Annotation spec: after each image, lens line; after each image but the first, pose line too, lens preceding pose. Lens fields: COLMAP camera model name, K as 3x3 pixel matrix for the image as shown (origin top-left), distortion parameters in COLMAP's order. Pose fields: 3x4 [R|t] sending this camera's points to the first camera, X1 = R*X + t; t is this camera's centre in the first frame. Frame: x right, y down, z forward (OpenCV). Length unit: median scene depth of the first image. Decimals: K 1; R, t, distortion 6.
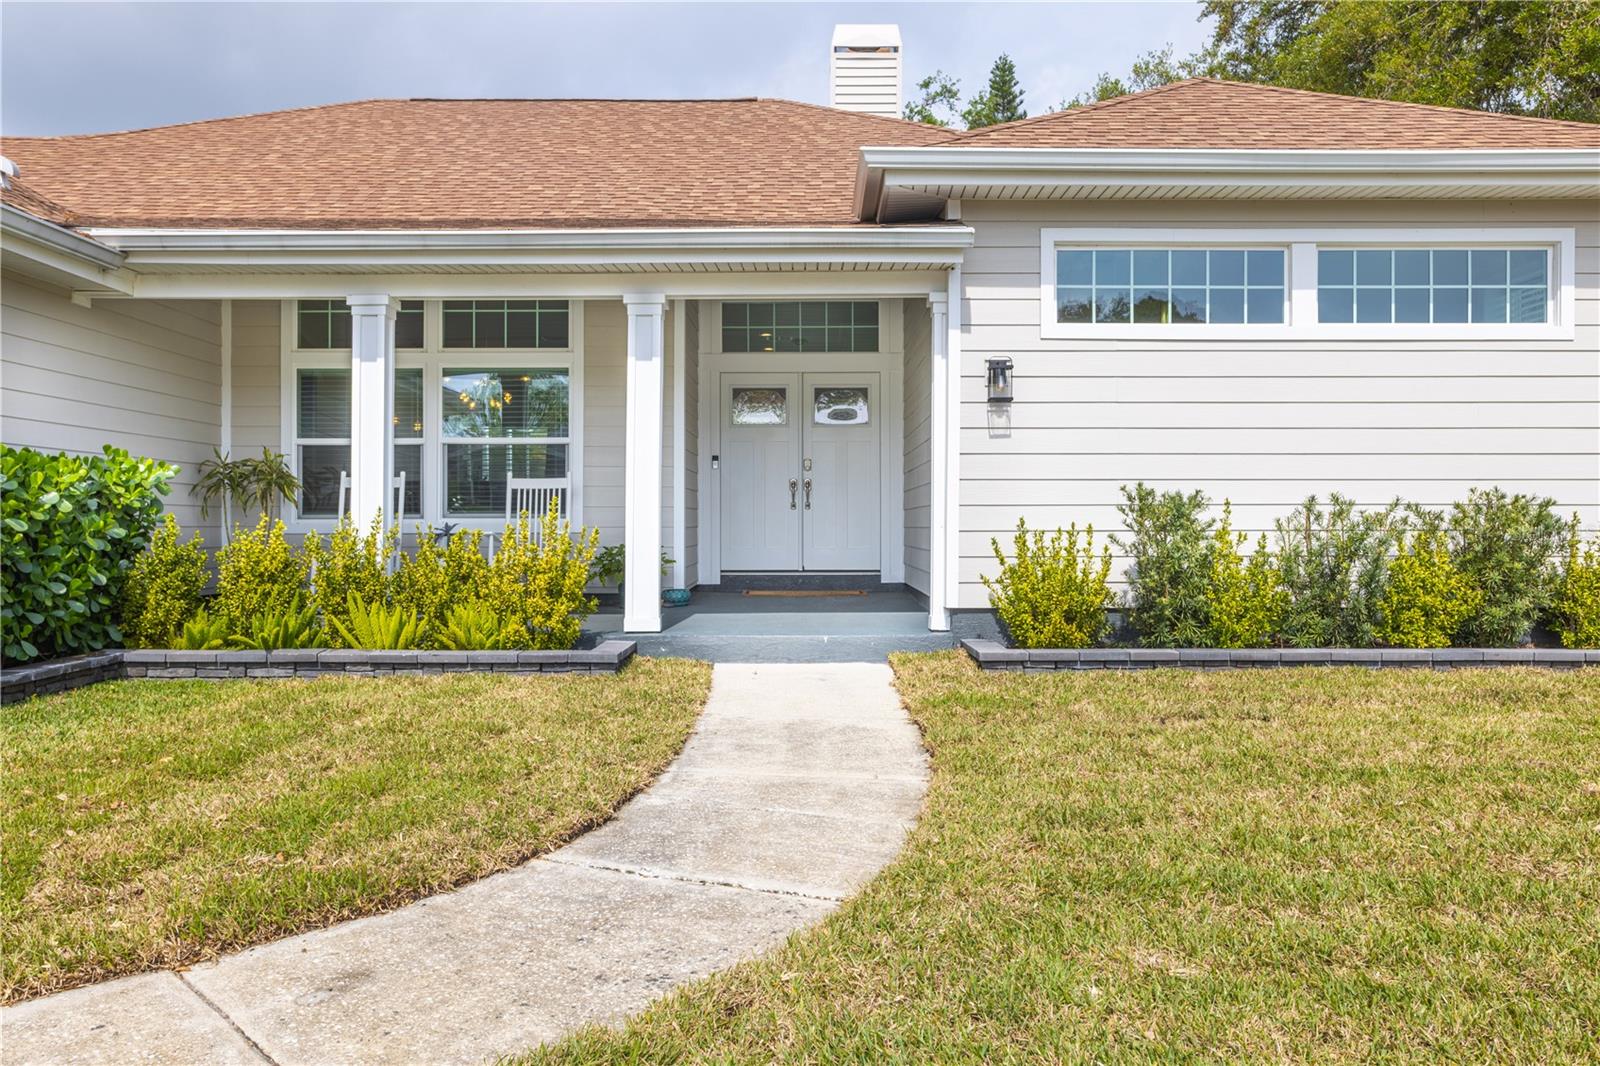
lens RADIAL K [[1379.2, 0, 801.9], [0, 1379.2, 503.3], [0, 0, 1]] dist [0.005373, 0.008783]
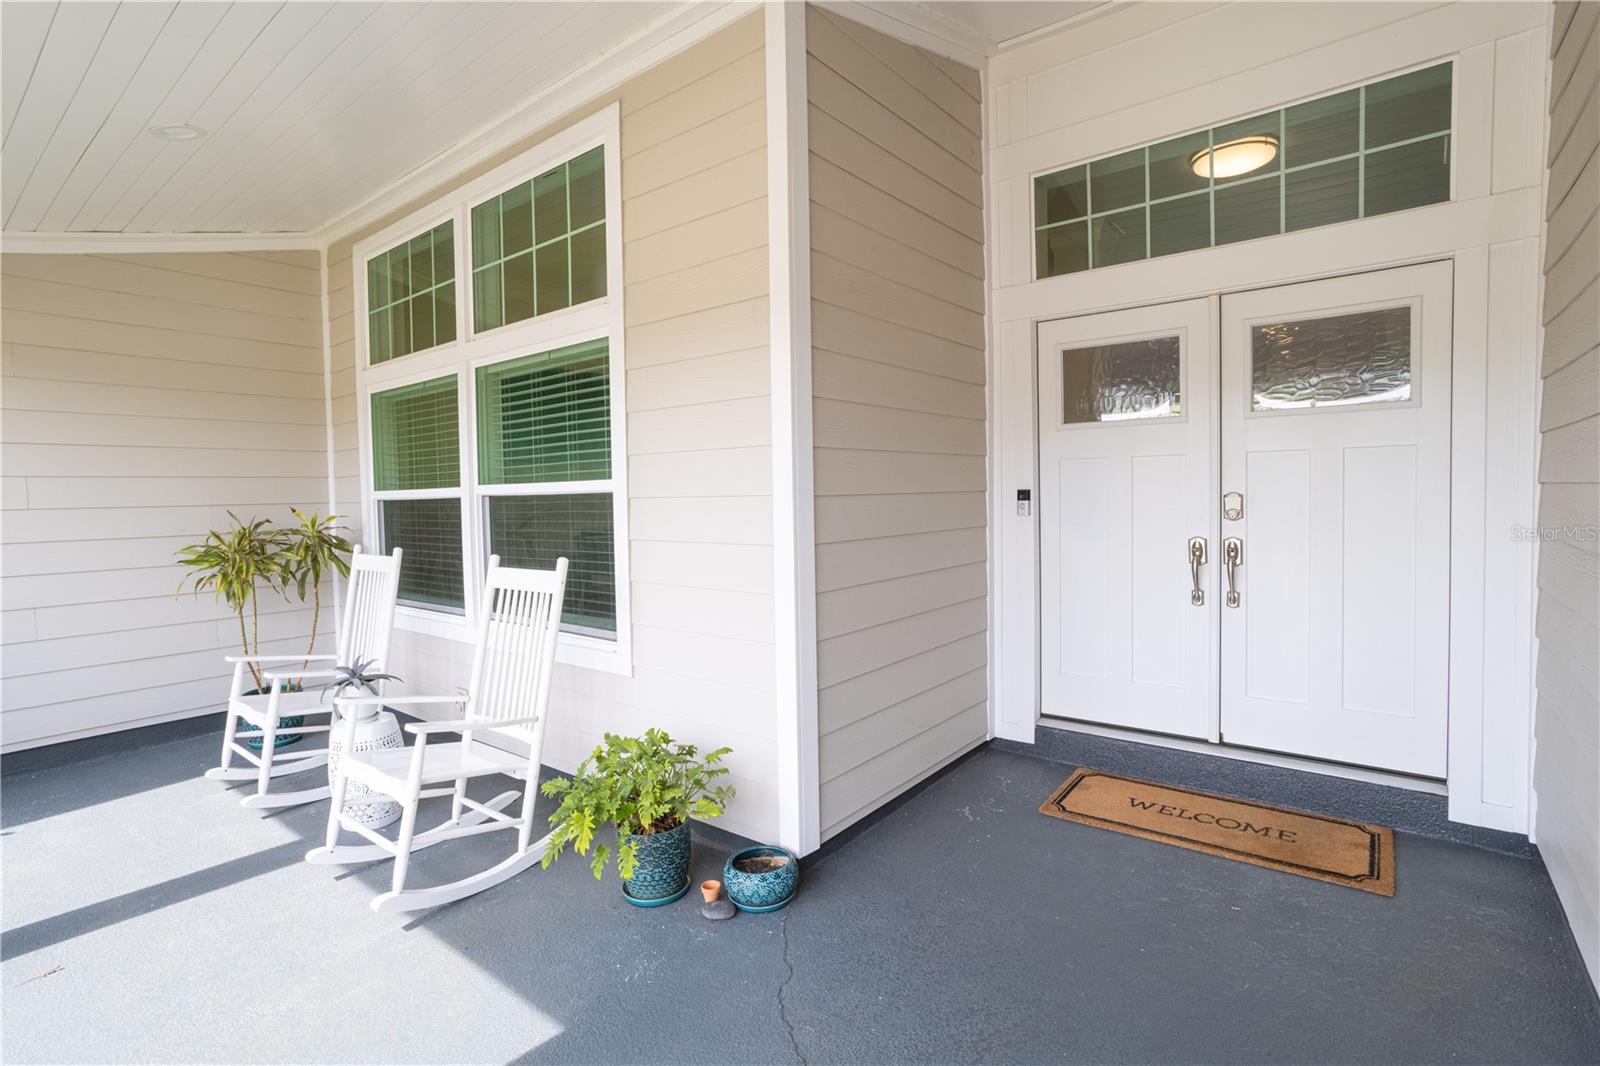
lens RADIAL K [[766.4, 0, 795.5], [0, 766.4, 521.8], [0, 0, 1]] dist [-0.048302, 0.028589]
pose [[0.781157, 0.004522, -0.624318, 0.066174], [0.025088, 0.998939, 0.038626, -0.052412], [0.623830, -0.045836, 0.780215, 1.064529]]
